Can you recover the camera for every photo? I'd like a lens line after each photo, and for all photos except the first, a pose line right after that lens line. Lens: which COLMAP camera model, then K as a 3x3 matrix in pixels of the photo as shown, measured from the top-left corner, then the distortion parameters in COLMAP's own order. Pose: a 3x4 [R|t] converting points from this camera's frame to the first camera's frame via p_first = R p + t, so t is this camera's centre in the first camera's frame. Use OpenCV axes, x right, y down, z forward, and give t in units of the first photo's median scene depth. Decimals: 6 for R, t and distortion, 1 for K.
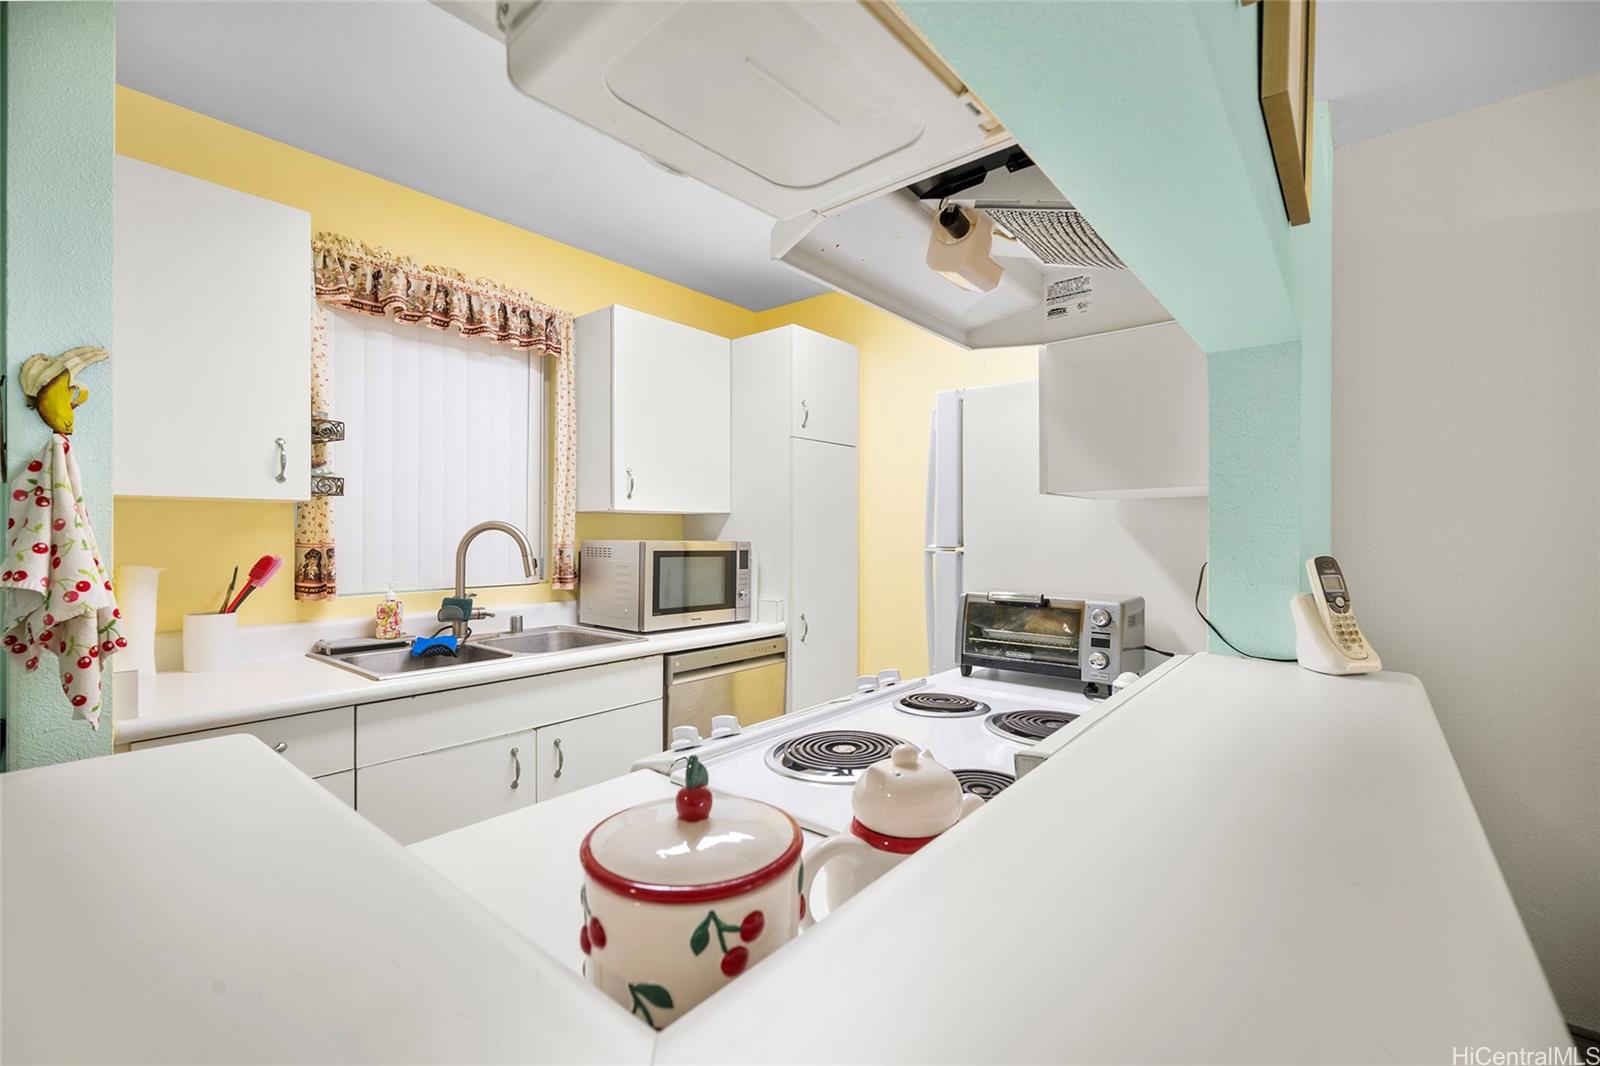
lens RADIAL K [[680.0, 0, 797.1], [0, 680.0, 535.8], [0, 0, 1]] dist [-0.000864, -0.000209]
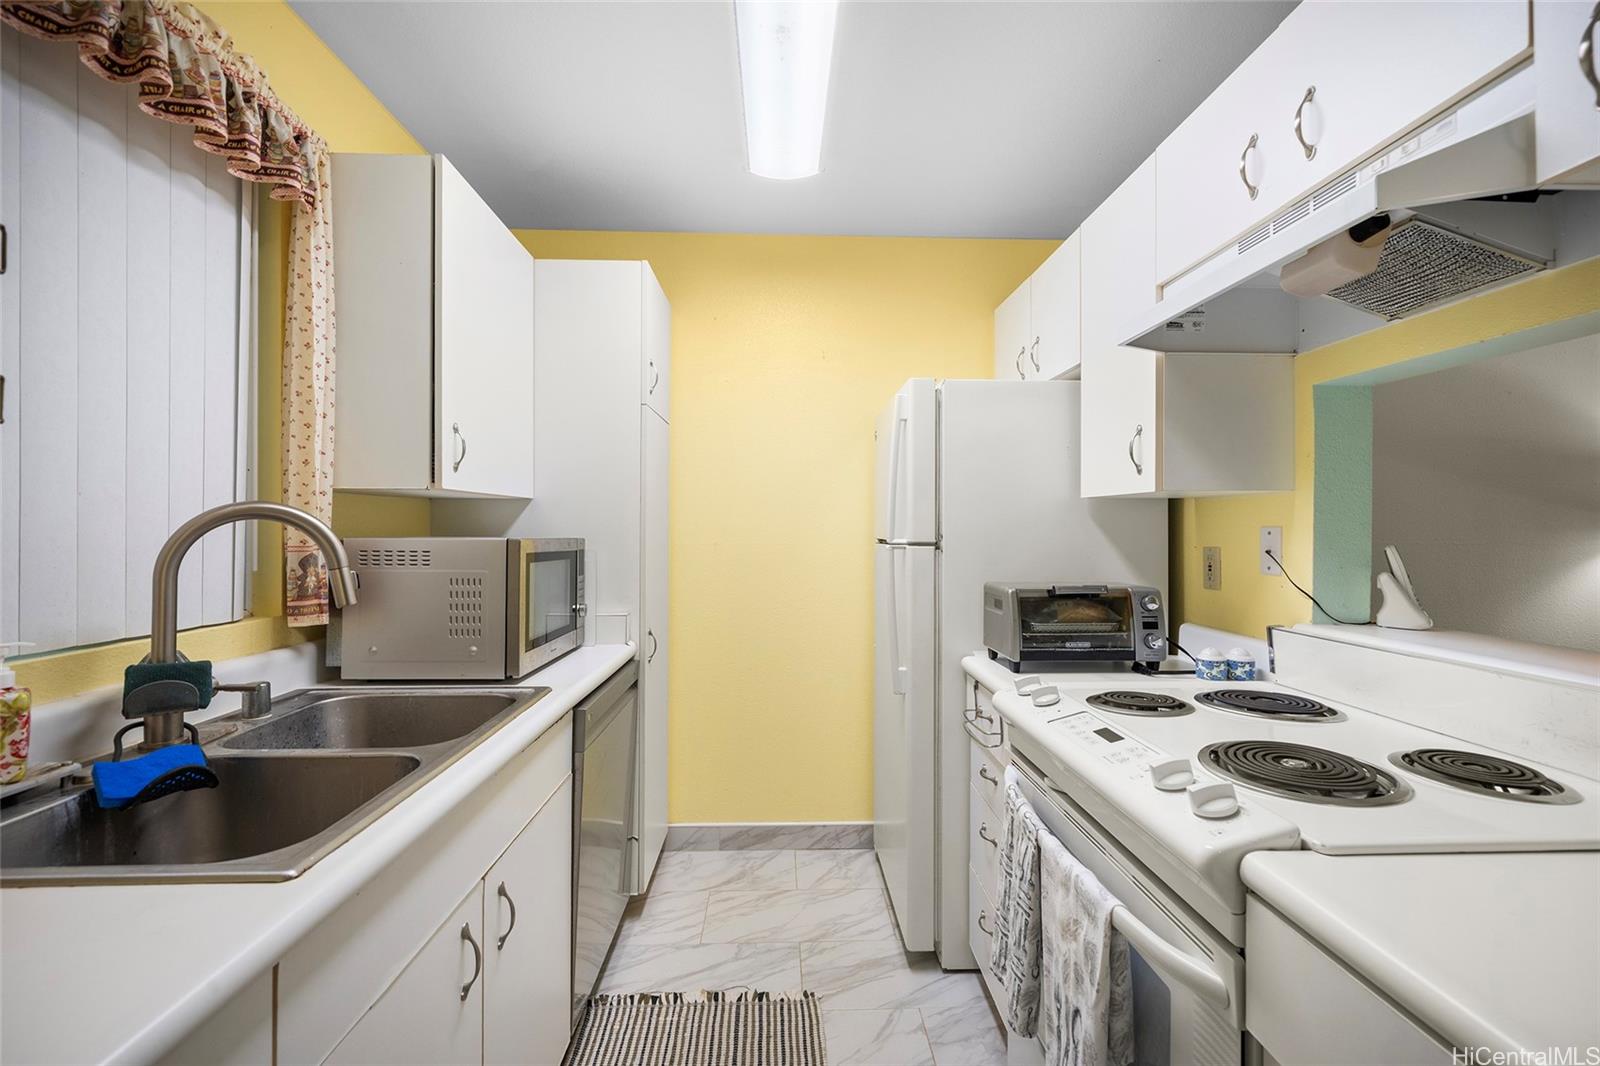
lens RADIAL K [[685.1, 0, 800.1], [0, 685.1, 528.7], [0, 0, 1]] dist [-0.000519, -0.000327]
pose [[0.744926, 0.001993, 0.667144, -0.551070], [0.000819, 0.999992, -0.003902, 0.001300], [-0.667146, 0.003453, 0.744919, 0.401482]]
